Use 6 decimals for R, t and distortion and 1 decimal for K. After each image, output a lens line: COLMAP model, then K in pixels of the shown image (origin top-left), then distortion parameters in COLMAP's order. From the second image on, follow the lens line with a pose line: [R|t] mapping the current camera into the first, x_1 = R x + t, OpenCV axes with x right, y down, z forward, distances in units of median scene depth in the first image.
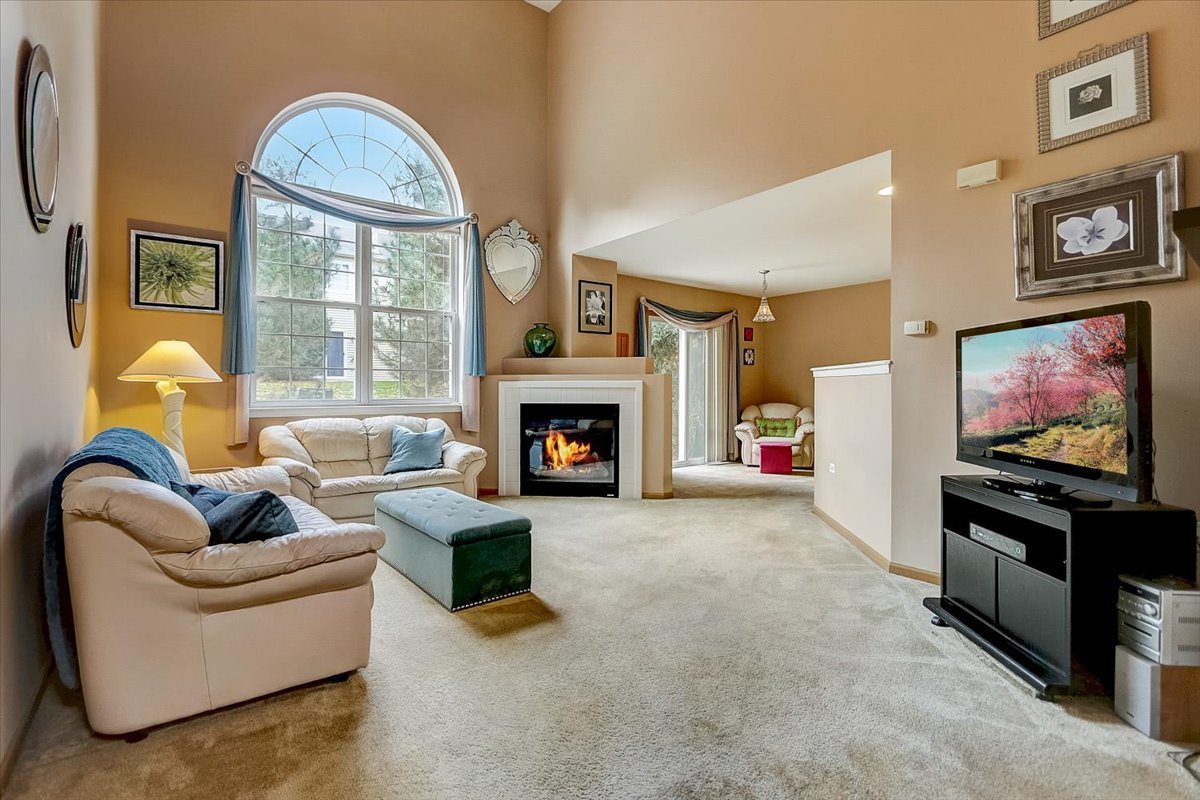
lens RADIAL K [[550.0, 0, 596.4], [0, 550.0, 403.6], [0, 0, 1]] dist [-0.013015, -0.000083]
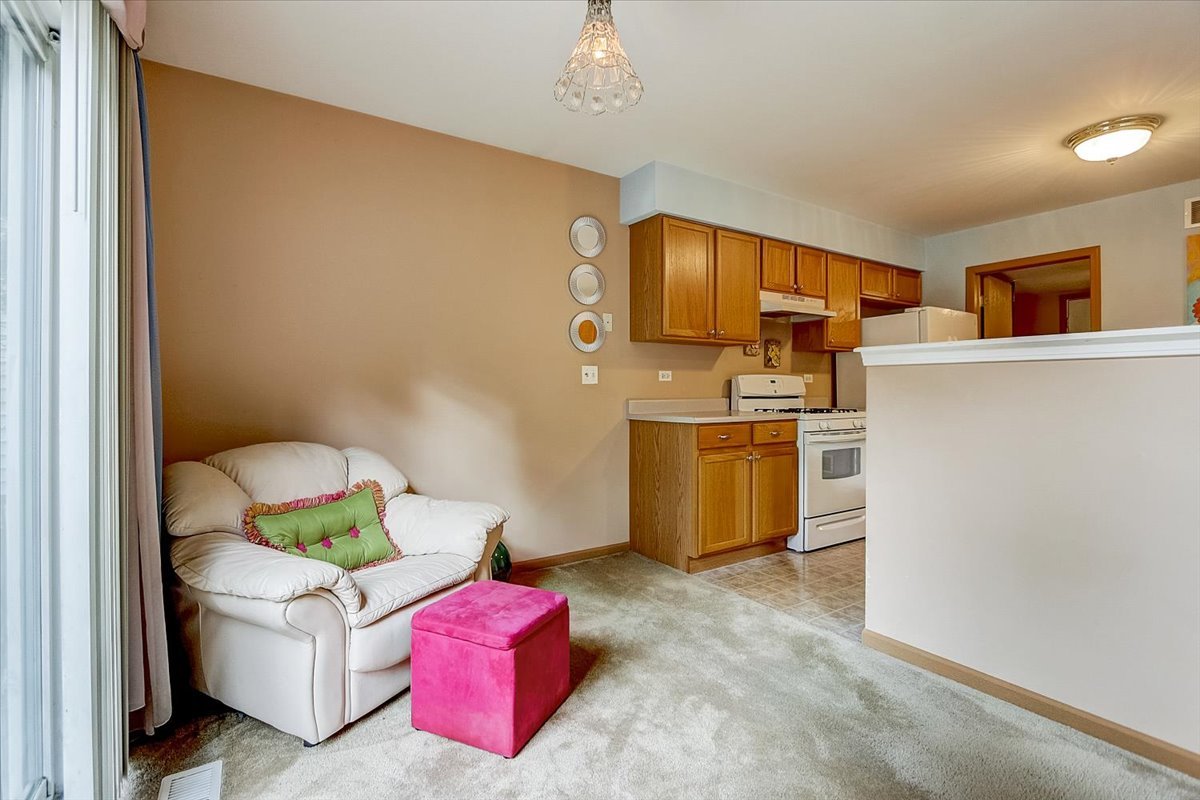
lens RADIAL K [[550.0, 0, 590.3], [0, 550.0, 391.4], [0, 0, 1]] dist [-0.013015, -0.000083]
pose [[0.093411, -0.006864, 0.995604, 0.090135], [0.030078, 0.999539, 0.004069, -0.032906], [-0.995173, 0.029566, 0.093574, 1.135362]]
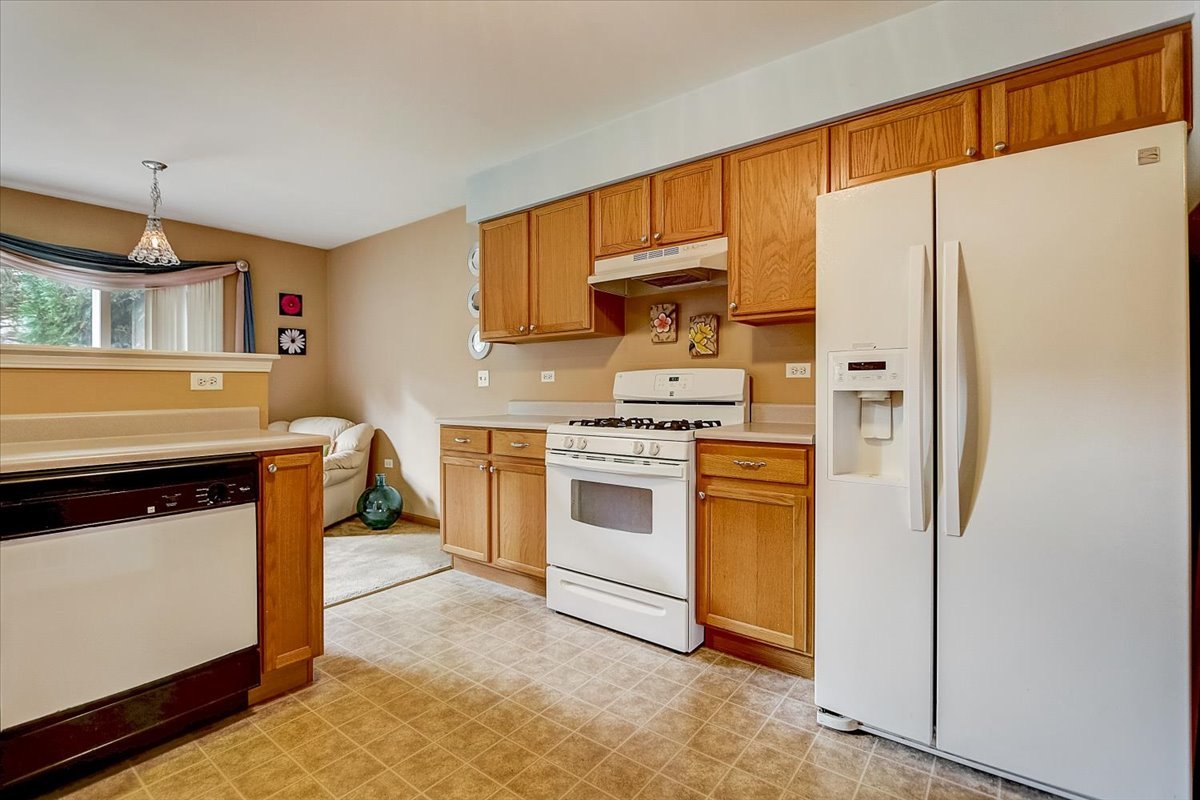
lens RADIAL K [[550.0, 0, 576.2], [0, 550.0, 391.8], [0, 0, 1]] dist [-0.013015, -0.000083]
pose [[0.972598, -0.010680, 0.232248, 0.651344], [0.016537, 0.999592, -0.023283, -0.013928], [-0.231904, 0.026486, 0.972378, 0.487011]]
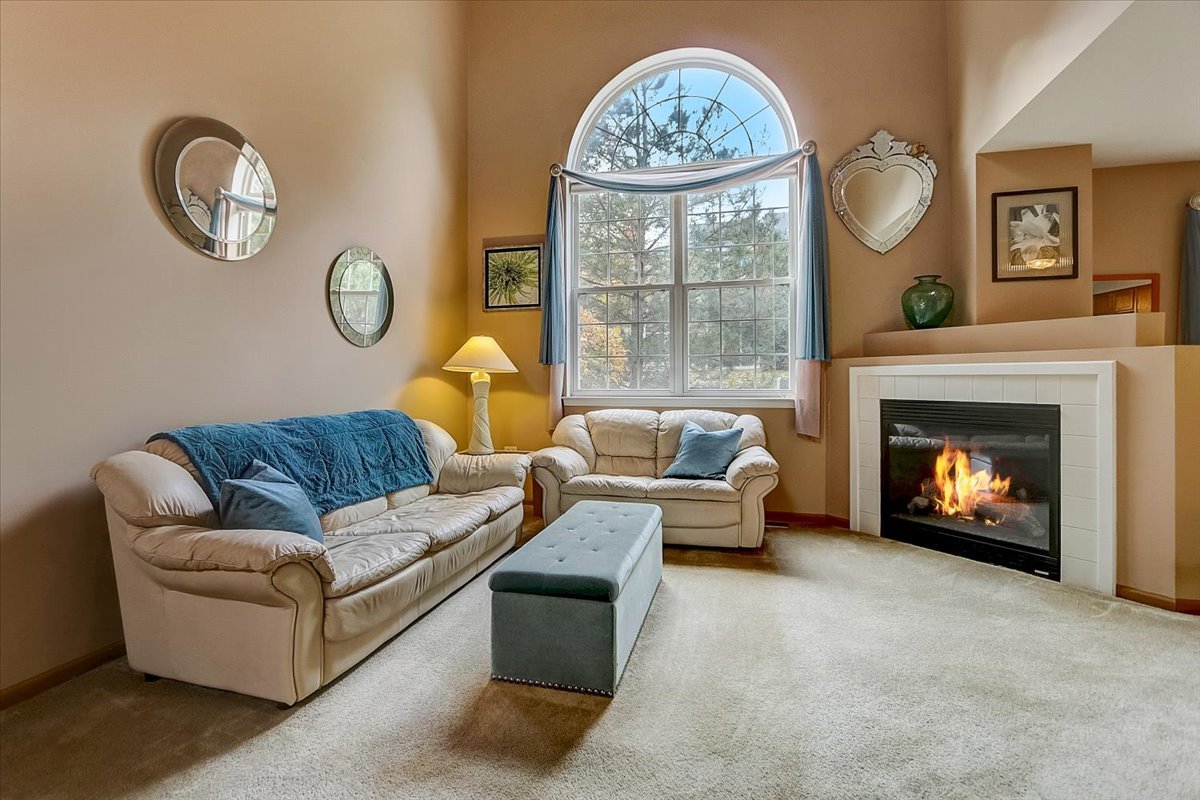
lens RADIAL K [[565.0, 0, 574.9], [0, 565.0, 377.4], [0, 0, 1]] dist [-0.011108, -0.000868]
pose [[0.595643, -0.002943, -0.803244, 0.185305], [-0.018805, 0.999668, -0.017607, -0.007257], [0.803029, 0.025592, 0.595390, 0.279795]]
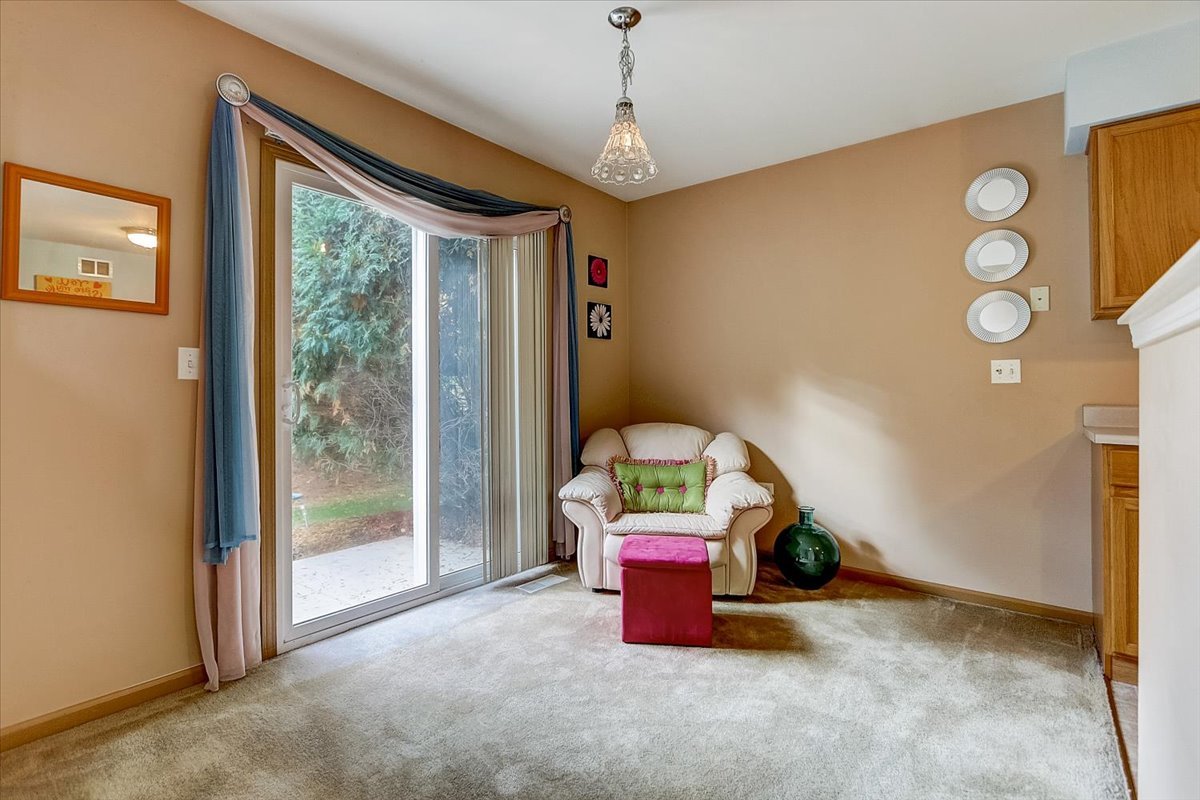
lens RADIAL K [[550.0, 0, 588.7], [0, 550.0, 393.2], [0, 0, 1]] dist [-0.013015, -0.000083]
pose [[0.975922, -0.004652, 0.218071, 0.247312], [0.008425, 0.999830, -0.016374, -0.025299], [-0.217958, 0.017817, 0.975796, 0.813635]]
